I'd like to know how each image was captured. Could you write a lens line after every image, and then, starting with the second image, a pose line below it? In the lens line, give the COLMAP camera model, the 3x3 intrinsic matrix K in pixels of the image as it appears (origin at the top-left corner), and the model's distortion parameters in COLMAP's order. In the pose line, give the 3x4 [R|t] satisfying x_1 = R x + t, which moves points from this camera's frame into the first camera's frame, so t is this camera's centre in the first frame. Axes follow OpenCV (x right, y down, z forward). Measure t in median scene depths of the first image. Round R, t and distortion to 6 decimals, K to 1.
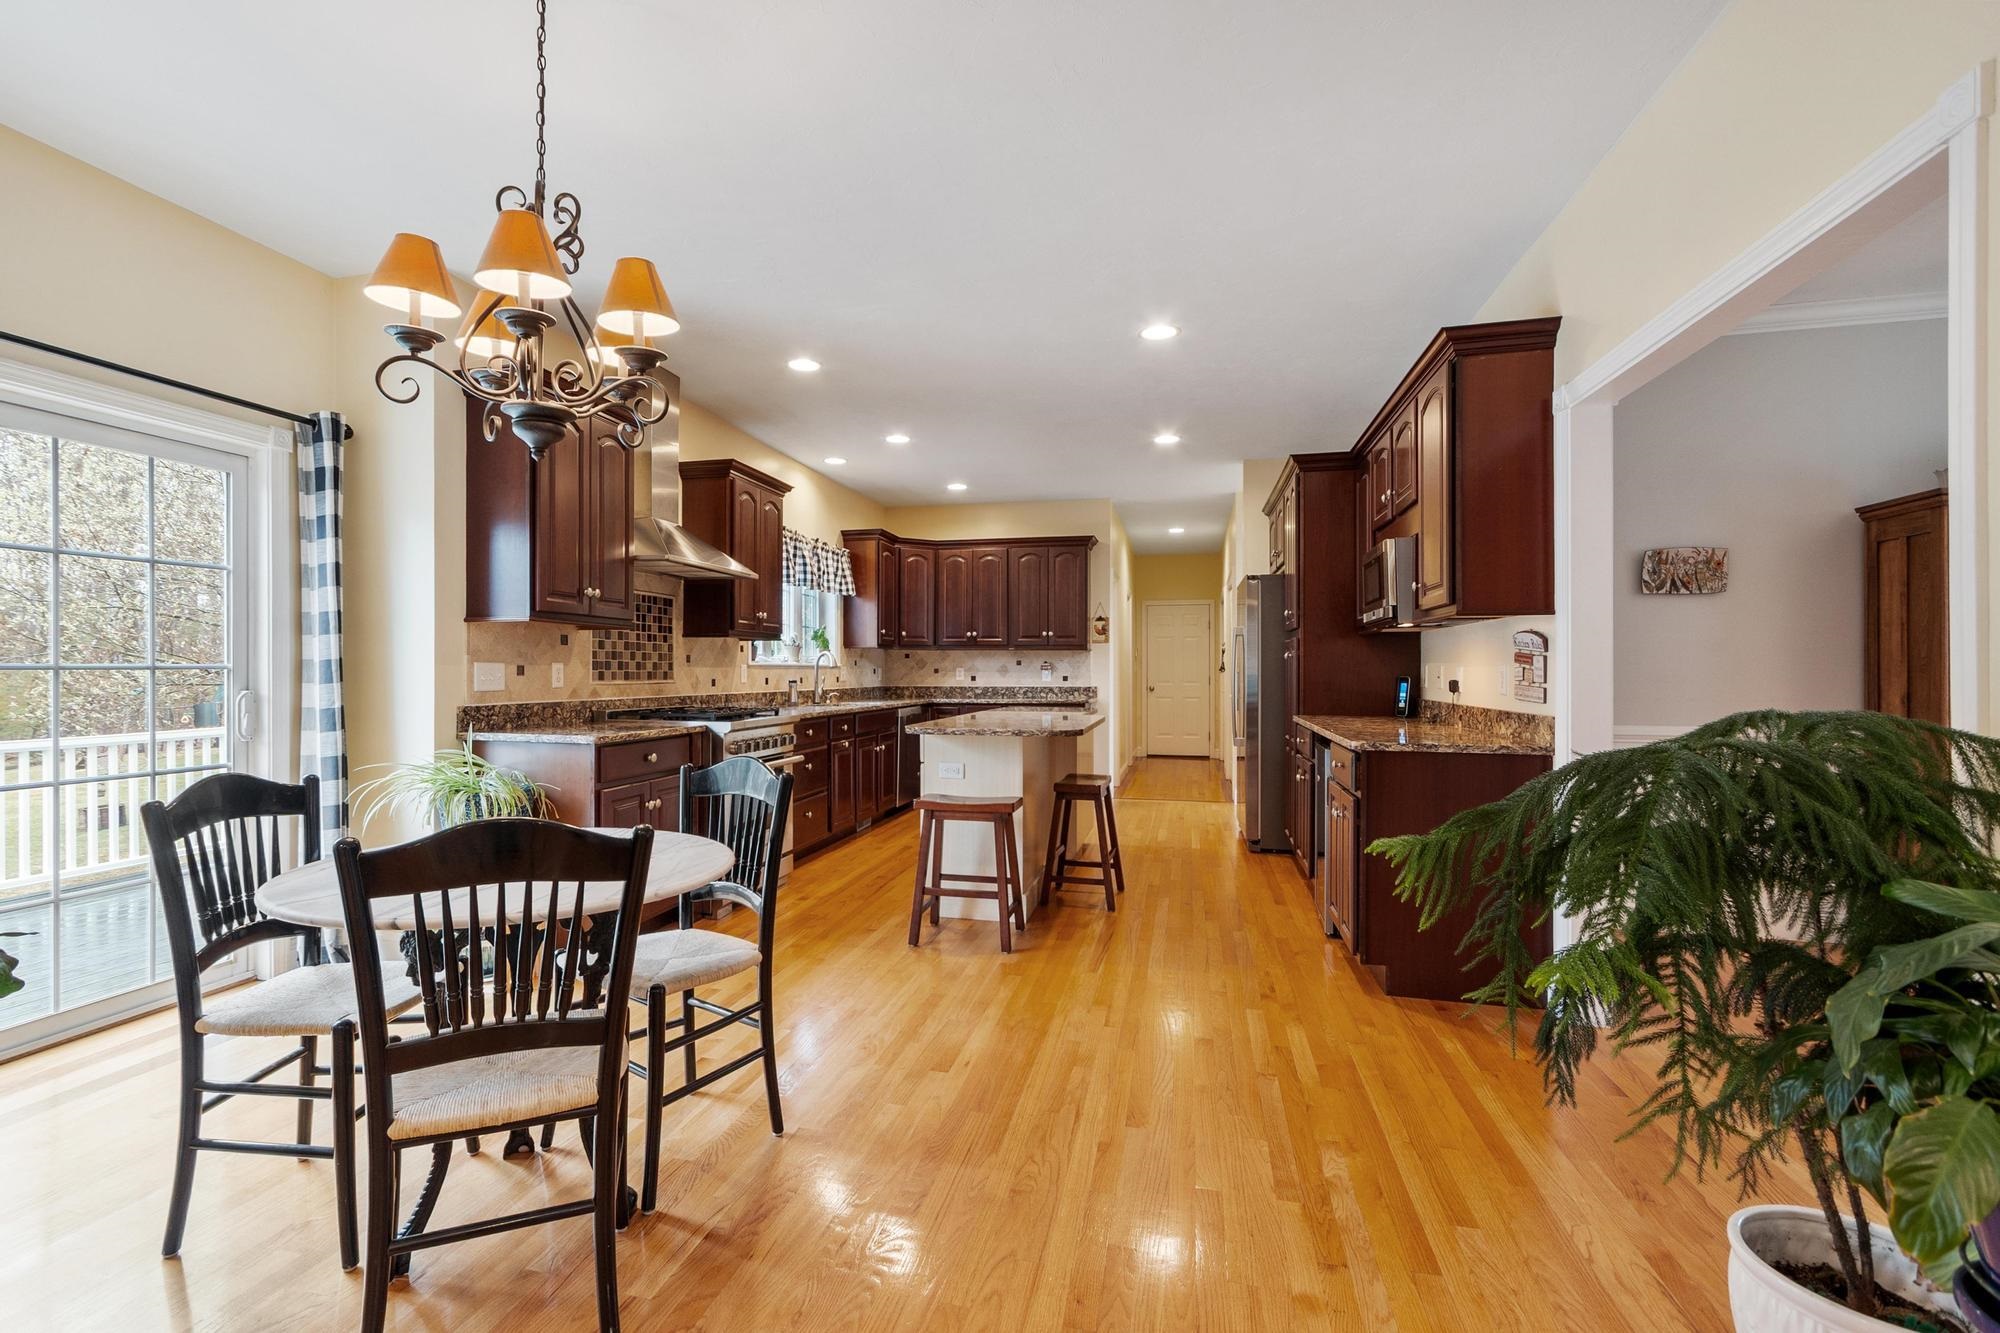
lens RADIAL K [[899.6, 0, 963.2], [0, 899.6, 664.6], [0, 0, 1]] dist [0.002482, 0.000218]
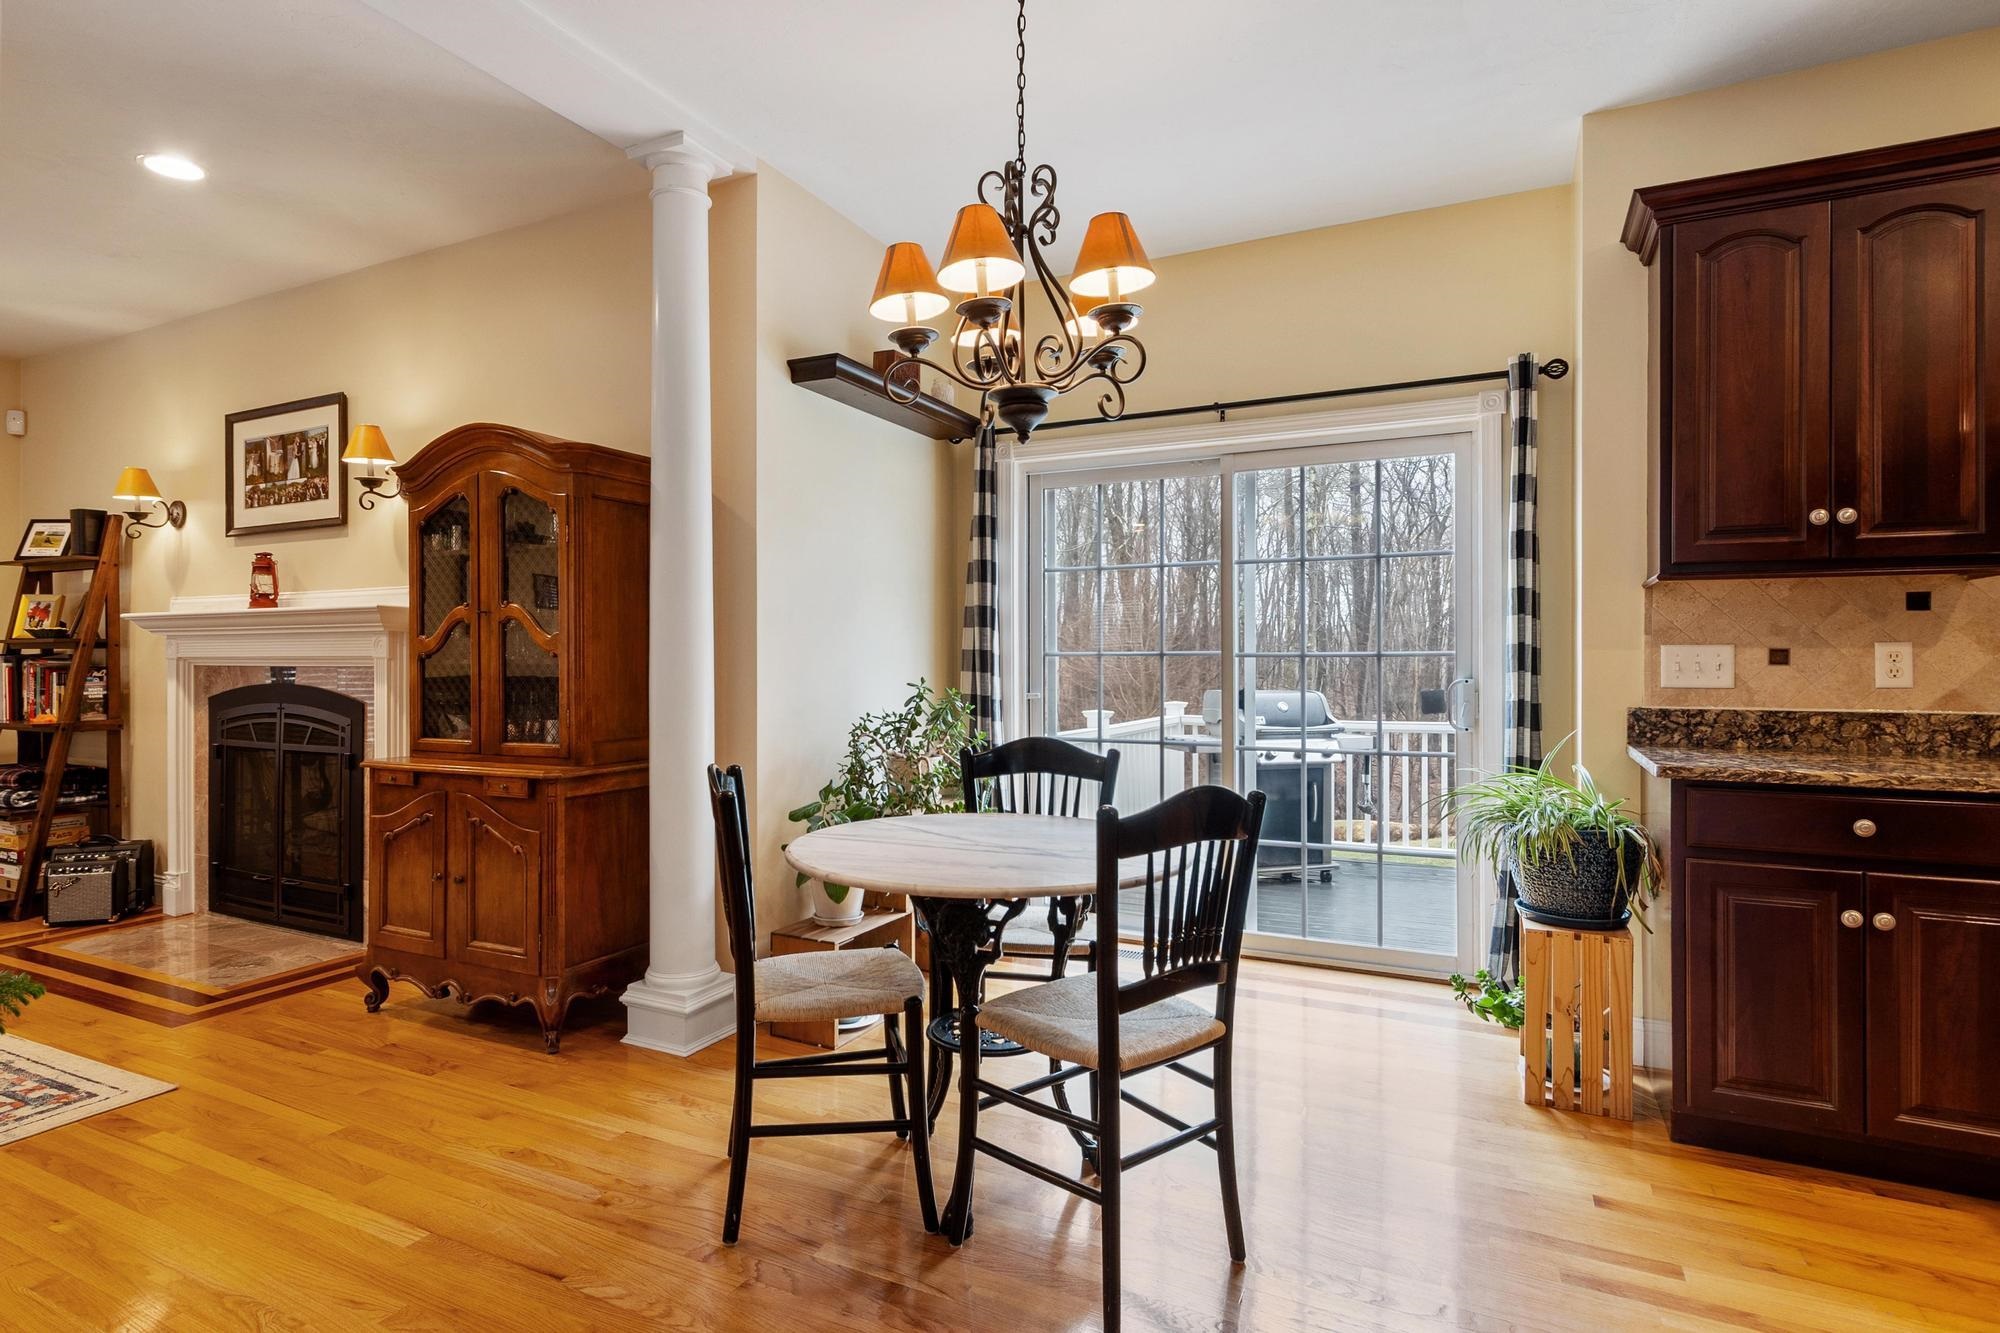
lens RADIAL K [[1048.3, 0, 958.8], [0, 1048.3, 661.4], [0, 0, 1]] dist [0.000149, -0.000211]
pose [[-0.224970, 0.001242, -0.974365, 0.236461], [0.006891, 0.999976, -0.000316, 0.004217], [0.974341, -0.006785, -0.224973, 0.430400]]
